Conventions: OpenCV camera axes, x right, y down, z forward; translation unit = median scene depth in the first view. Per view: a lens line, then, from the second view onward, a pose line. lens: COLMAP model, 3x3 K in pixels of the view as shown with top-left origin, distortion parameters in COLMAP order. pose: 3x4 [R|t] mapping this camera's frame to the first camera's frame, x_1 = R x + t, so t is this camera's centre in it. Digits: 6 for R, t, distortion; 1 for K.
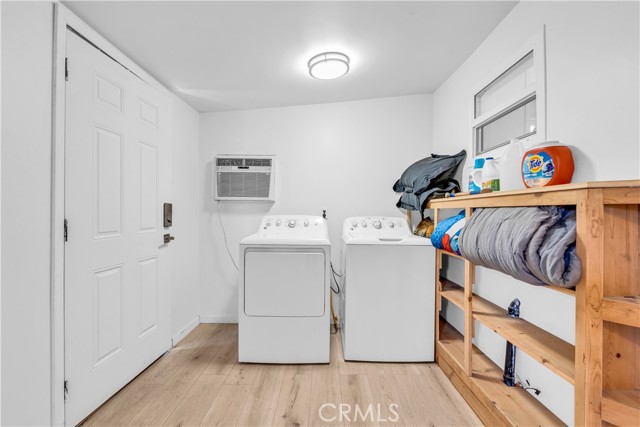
lens RADIAL K [[285.6, 0, 323.1], [0, 285.6, 213.5], [0, 0, 1]] dist [-0.005387, 0.000399]
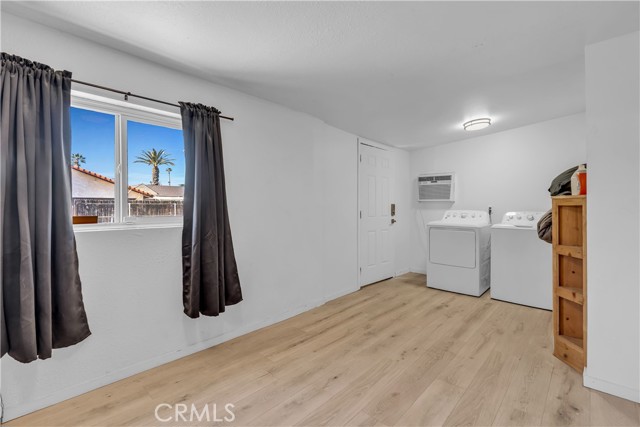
lens RADIAL K [[285.6, 0, 320.1], [0, 285.6, 203.0], [0, 0, 1]] dist [-0.005387, 0.000399]
pose [[0.733963, -0.010986, -0.679100, 0.474256], [-0.004457, 0.999770, -0.020990, 0.001909], [0.679174, 0.018433, 0.733745, -0.881941]]
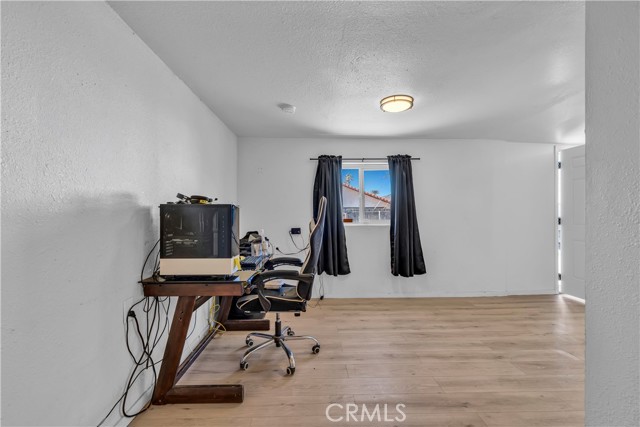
lens RADIAL K [[285.6, 0, 322.2], [0, 285.6, 213.7], [0, 0, 1]] dist [-0.005387, 0.000399]
pose [[0.031135, 0.002304, -0.999513, 1.209317], [-0.000996, 0.999997, 0.002274, -0.010668], [0.999515, 0.000925, 0.031137, -0.956337]]
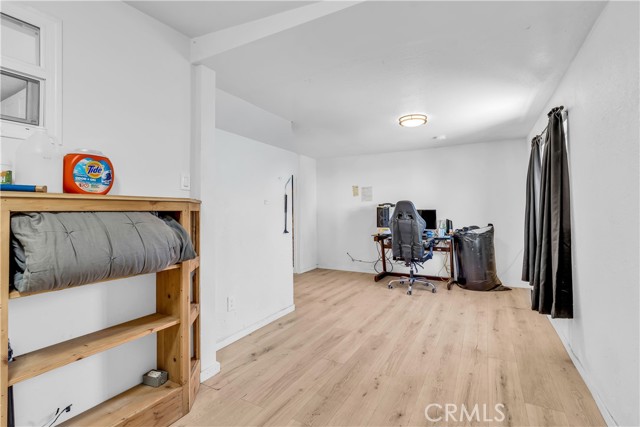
lens RADIAL K [[301.0, 0, 322.4], [0, 301.0, 211.4], [0, 0, 1]] dist [-0.000726, -0.000235]
pose [[-0.875258, 0.005698, 0.483622, -0.299259], [0.009765, 0.999935, 0.005892, -0.013663], [-0.483557, 0.009880, -0.875257, 0.939380]]
